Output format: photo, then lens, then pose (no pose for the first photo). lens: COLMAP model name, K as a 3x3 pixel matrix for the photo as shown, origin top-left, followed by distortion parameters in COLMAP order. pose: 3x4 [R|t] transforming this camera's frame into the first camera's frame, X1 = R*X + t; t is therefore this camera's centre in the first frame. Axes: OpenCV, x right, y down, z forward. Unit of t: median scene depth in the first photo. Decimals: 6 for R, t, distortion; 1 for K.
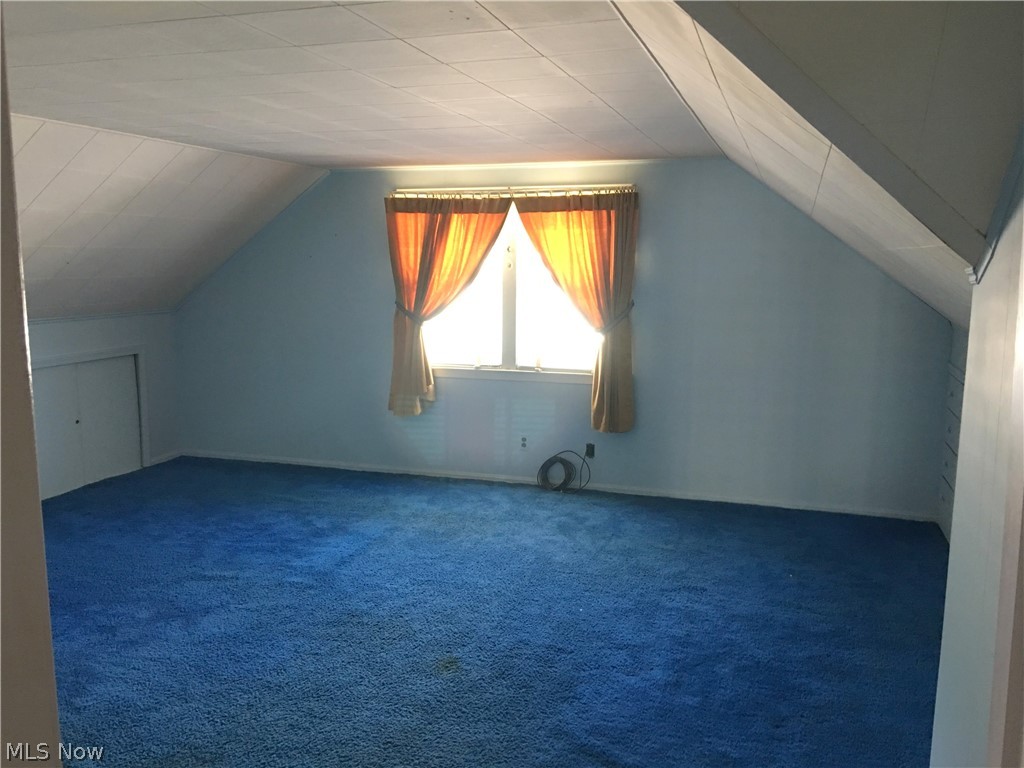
lens RADIAL K [[862.2, 0, 512.0], [0, 862.2, 384.0], [0, 0, 1]] dist [0.079712, -0.142429]
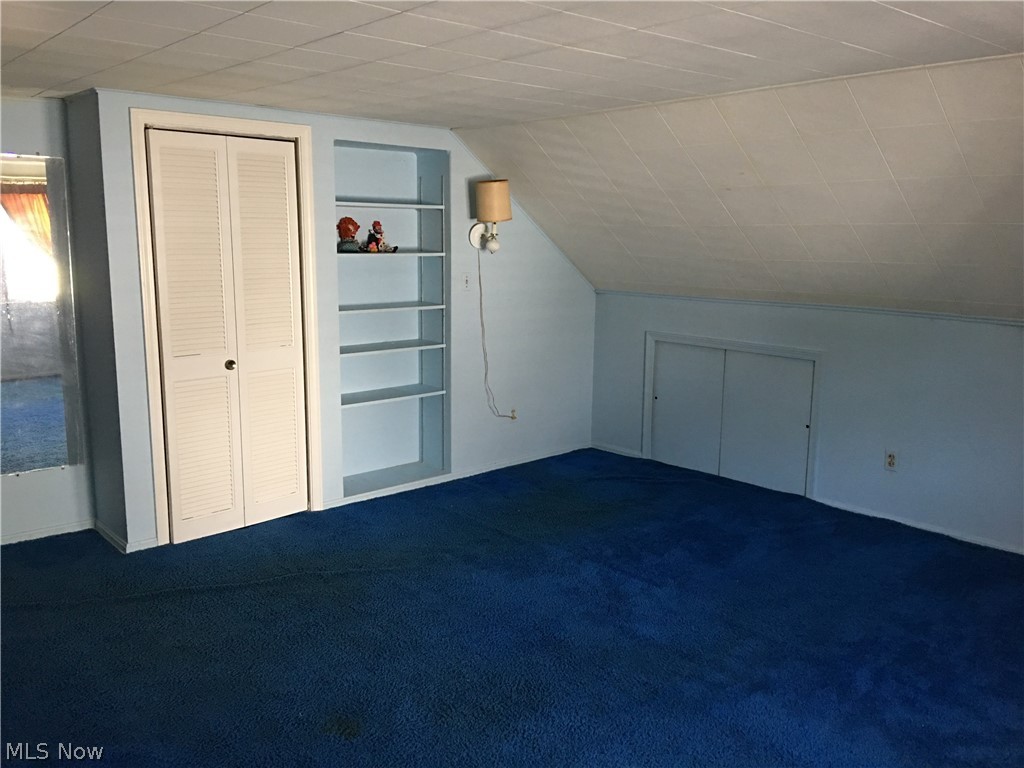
lens RADIAL K [[862.2, 0, 512.0], [0, 862.2, 384.0], [0, 0, 1]] dist [0.079712, -0.142429]
pose [[-0.519673, 0.143807, -0.842176, 0.397106], [-0.134561, 0.959653, 0.246899, -0.172452], [0.843702, 0.241631, -0.479355, 1.136727]]
